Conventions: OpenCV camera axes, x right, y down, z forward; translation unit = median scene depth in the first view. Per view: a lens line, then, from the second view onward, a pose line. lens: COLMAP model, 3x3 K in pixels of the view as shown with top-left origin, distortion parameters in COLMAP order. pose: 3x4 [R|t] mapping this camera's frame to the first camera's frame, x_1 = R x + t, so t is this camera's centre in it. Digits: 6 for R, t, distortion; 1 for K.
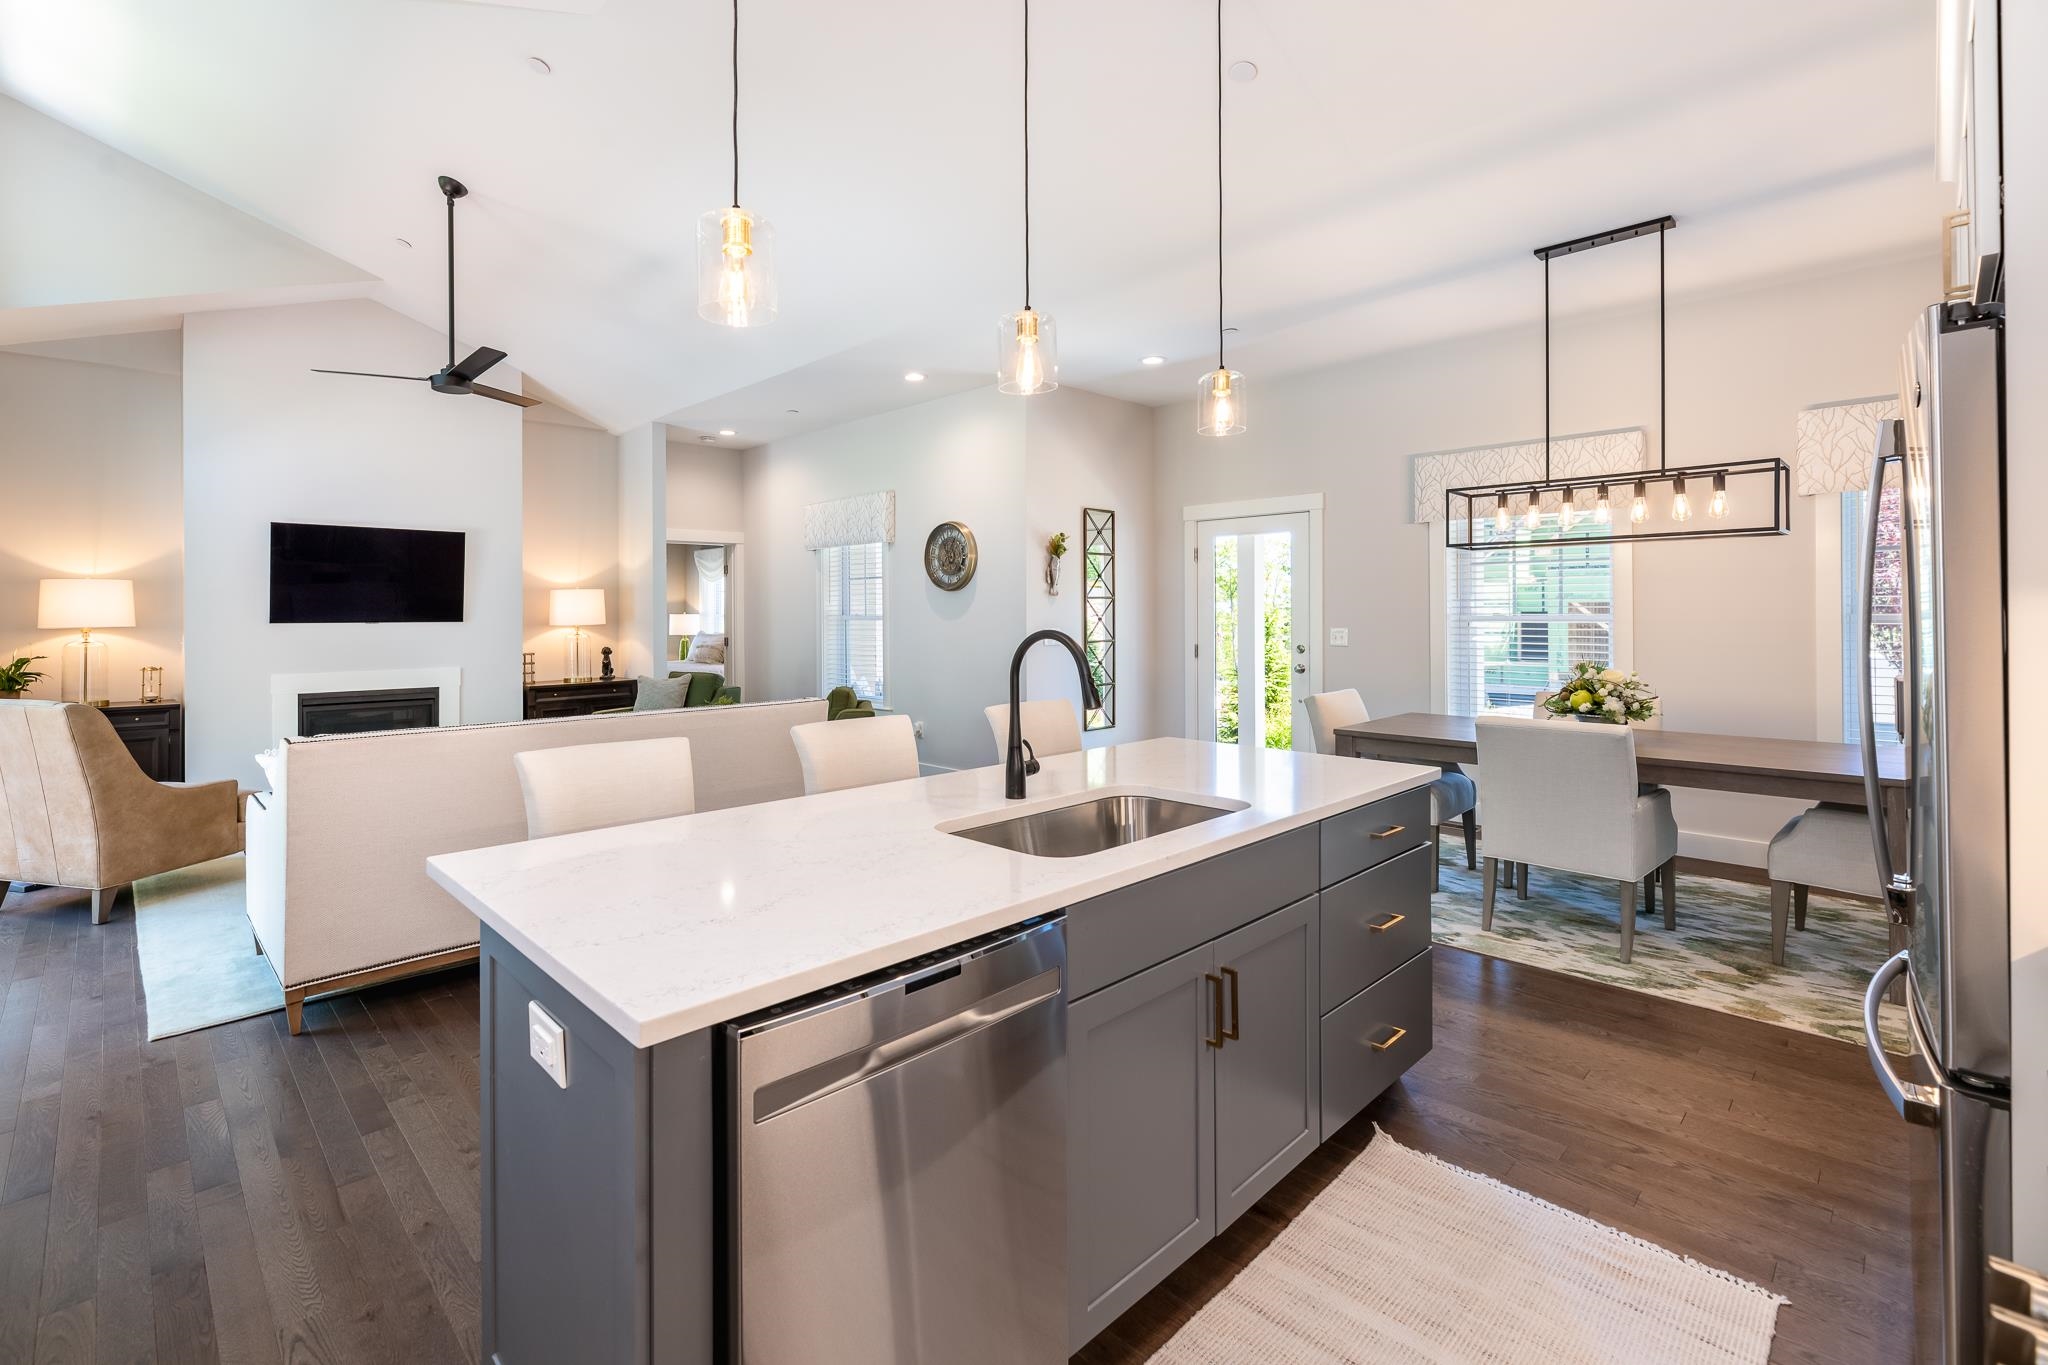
lens RADIAL K [[897.7, 0, 962.7], [0, 897.7, 609.9], [0, 0, 1]] dist [0.002501, 0.000503]
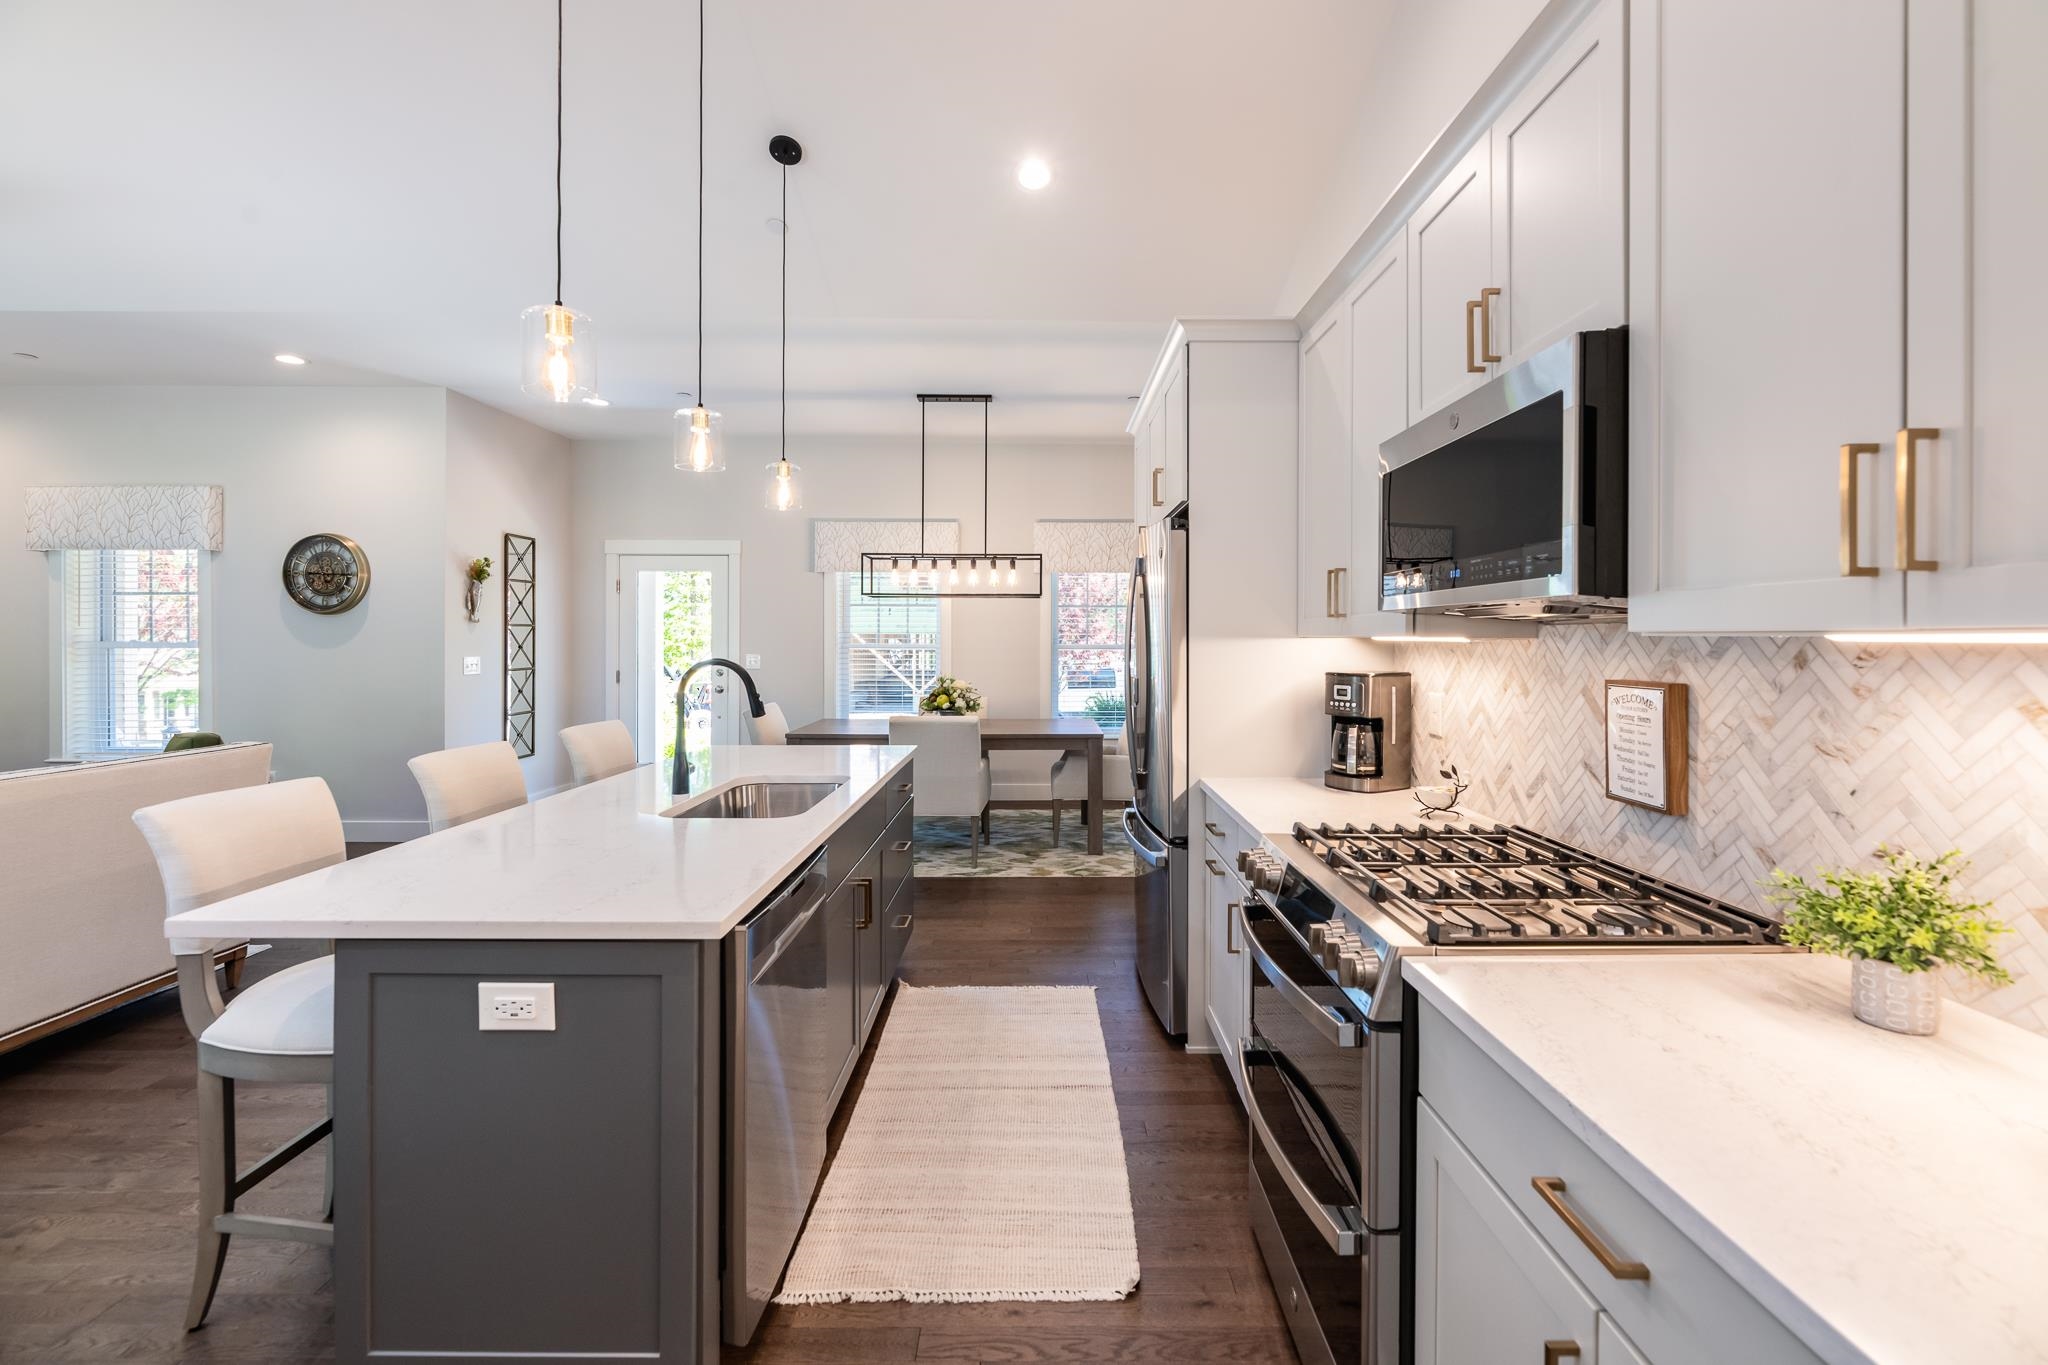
lens RADIAL K [[854.9, 0, 1029.8], [0, 854.9, 641.8], [0, 0, 1]] dist [-0.001084, 0.000059]
pose [[0.685539, 0.003068, 0.728029, -0.250341], [-0.008090, 0.999961, 0.003404, -0.005169], [-0.727991, -0.008223, 0.685537, -0.085912]]
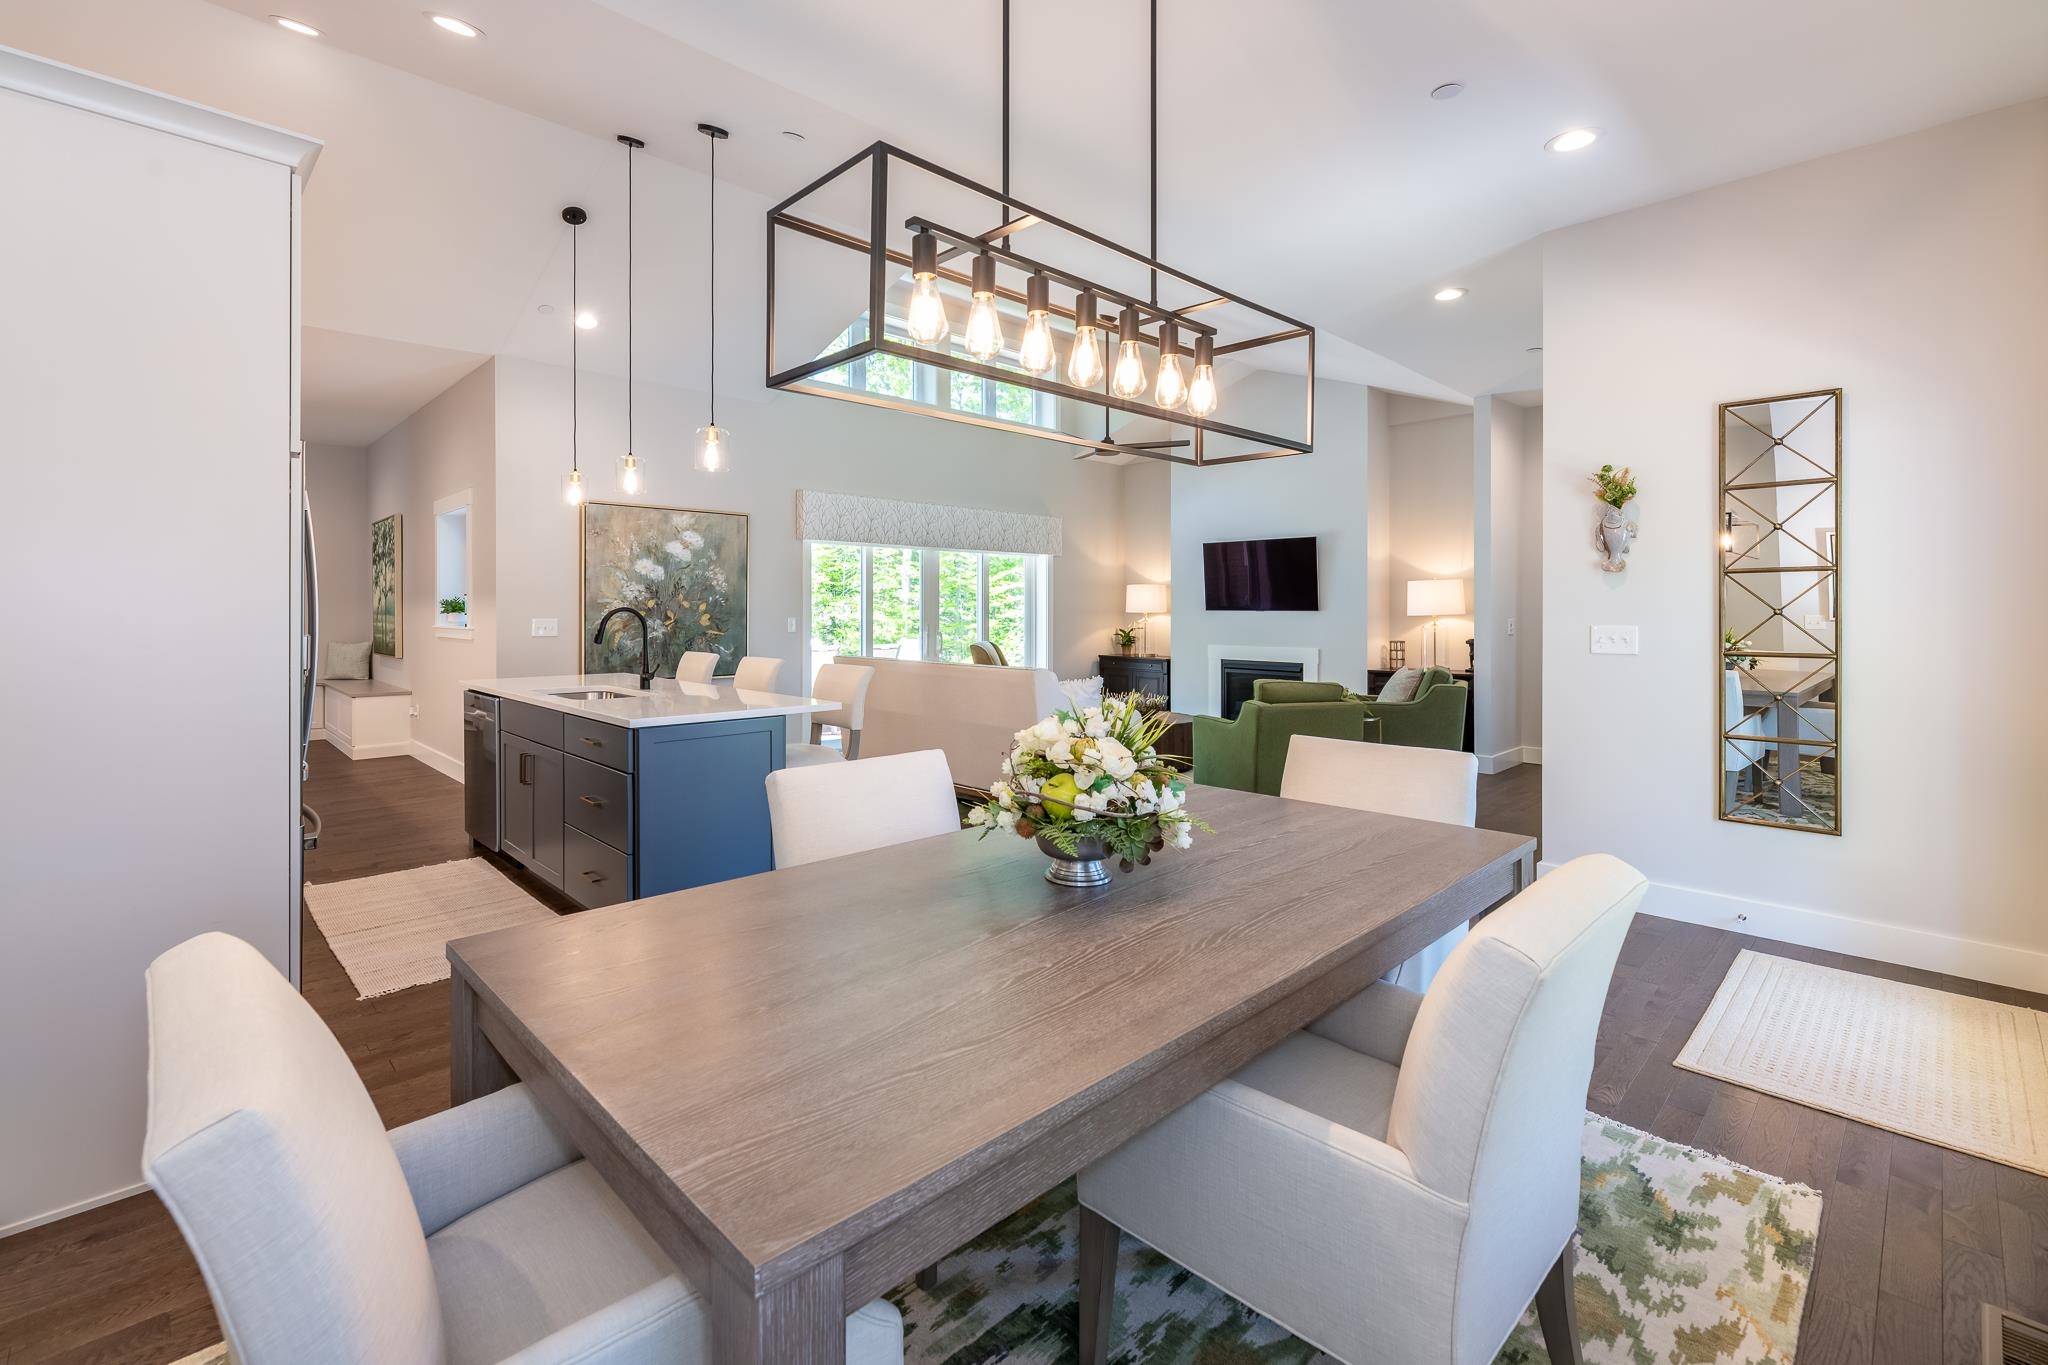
lens RADIAL K [[897.7, 0, 962.7], [0, 897.7, 609.9], [0, 0, 1]] dist [0.002501, 0.000503]
pose [[-0.009644, 0.004342, -0.999944, 1.123321], [0.002879, 0.999987, 0.004315, 0.009656], [0.999949, -0.002837, -0.009656, 0.930893]]
